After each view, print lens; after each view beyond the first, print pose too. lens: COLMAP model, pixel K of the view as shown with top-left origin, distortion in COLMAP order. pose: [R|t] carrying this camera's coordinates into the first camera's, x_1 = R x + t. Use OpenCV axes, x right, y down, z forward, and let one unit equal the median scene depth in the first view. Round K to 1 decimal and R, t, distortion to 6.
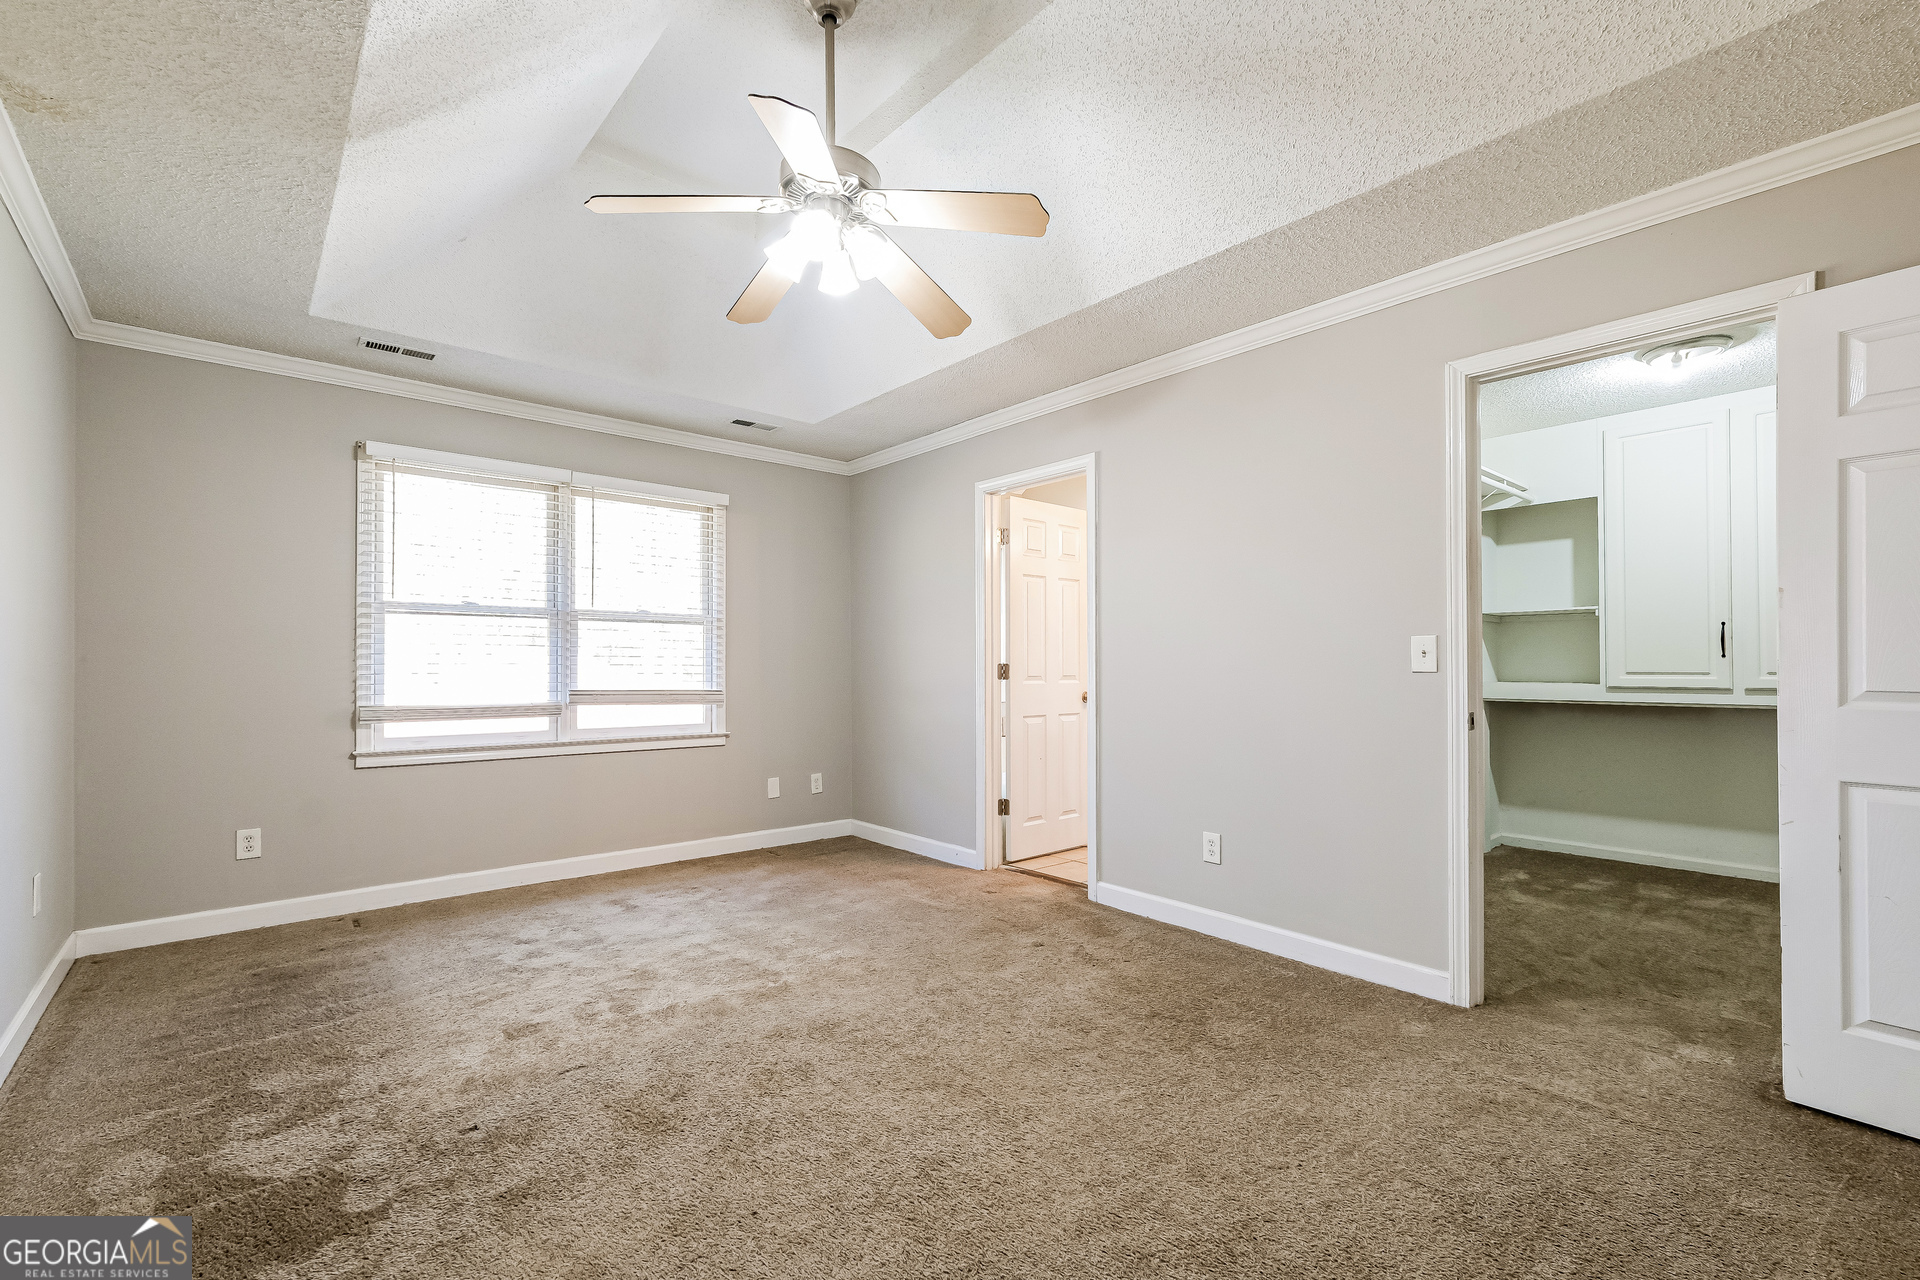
lens RADIAL K [[833.3, 0, 951.2], [0, 833.3, 660.4], [0, 0, 1]] dist [0.003627, -0.000403]
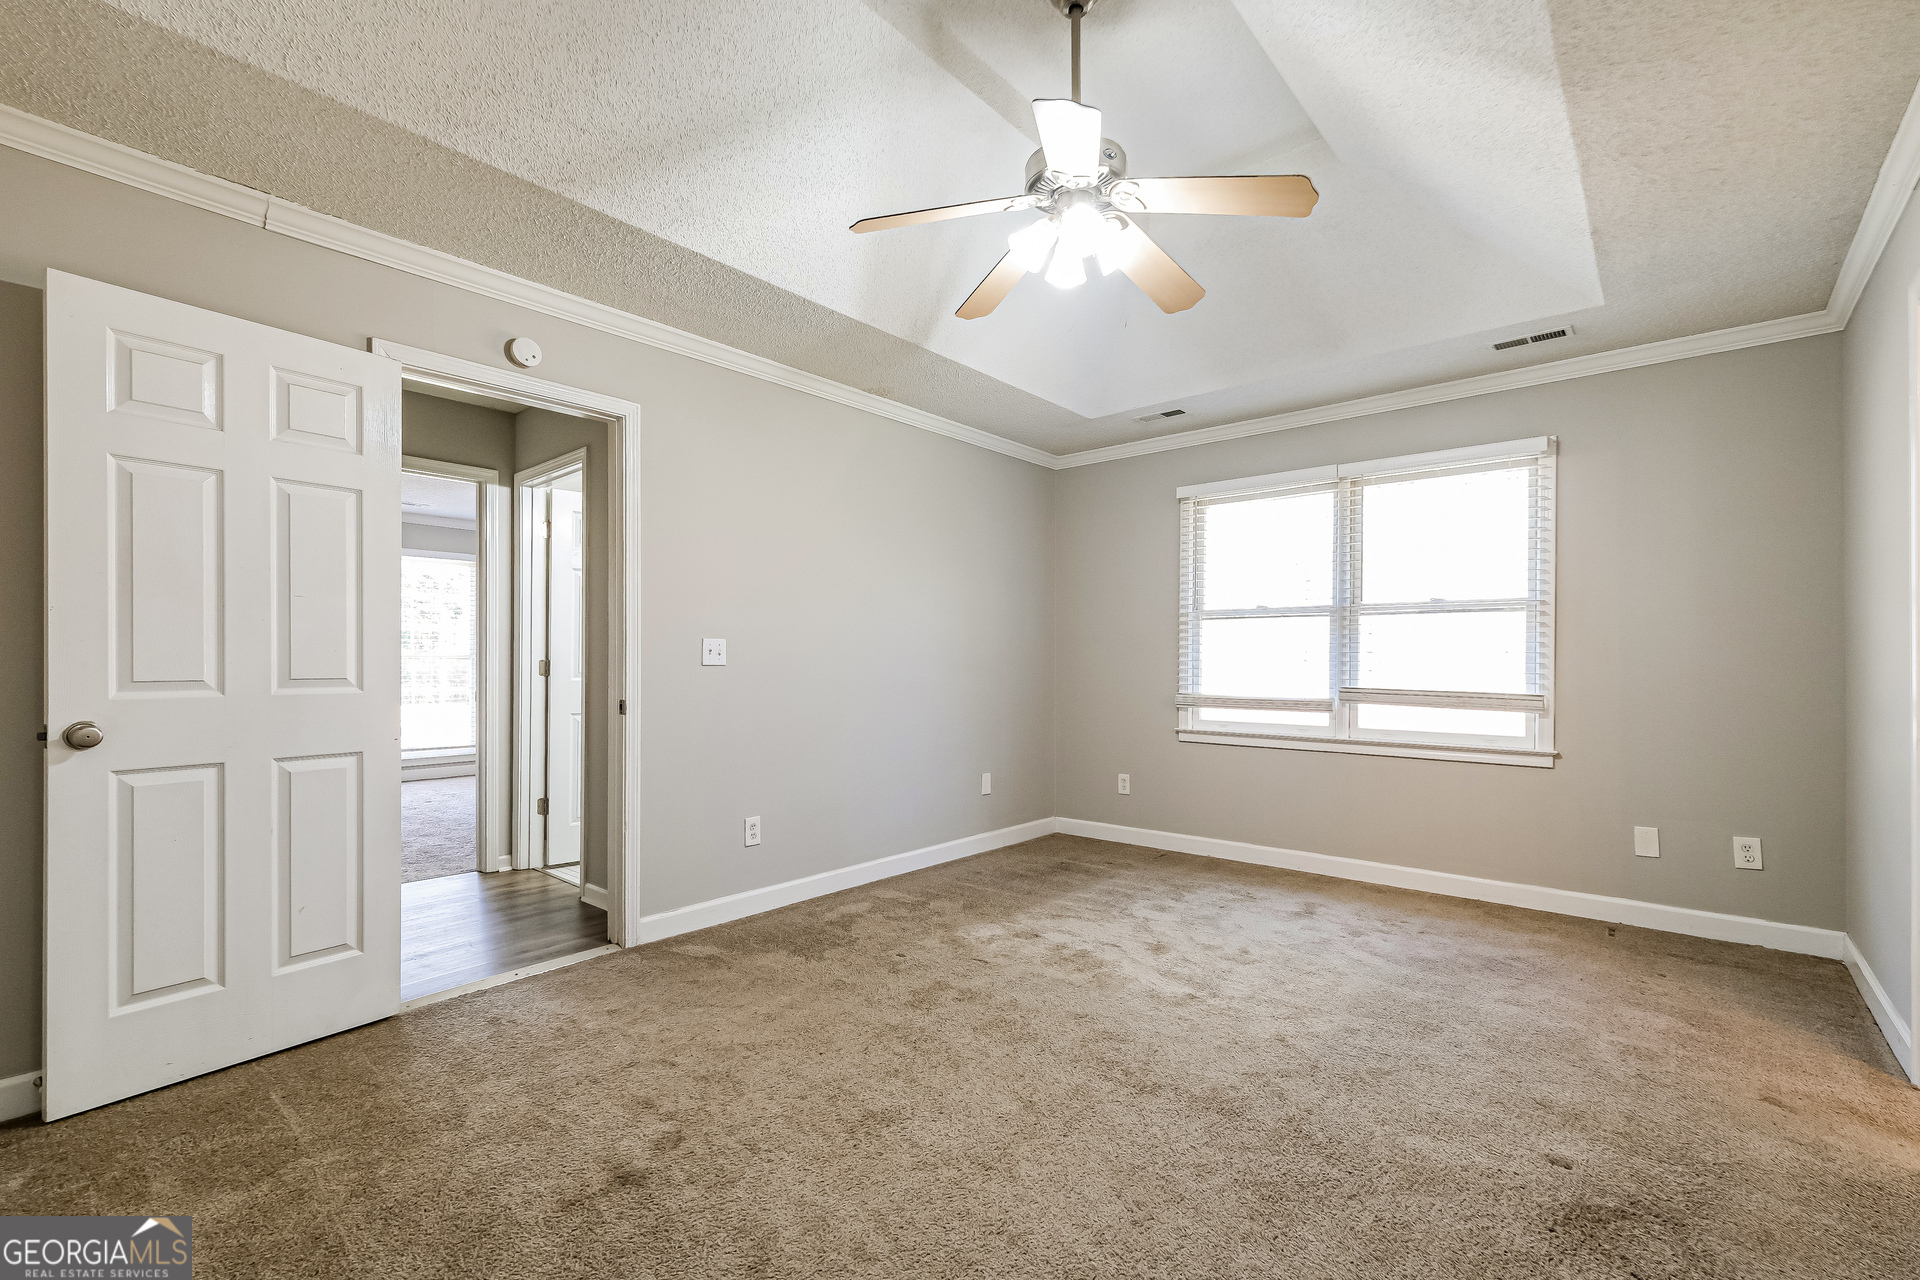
lens RADIAL K [[833.3, 0, 932.7], [0, 833.3, 661.2], [0, 0, 1]] dist [0.003627, -0.000403]
pose [[0.137377, -0.001307, -0.990518, 0.485371], [0.003342, 0.999994, -0.000856, 0.004347], [0.990513, -0.003192, 0.137380, 0.413141]]
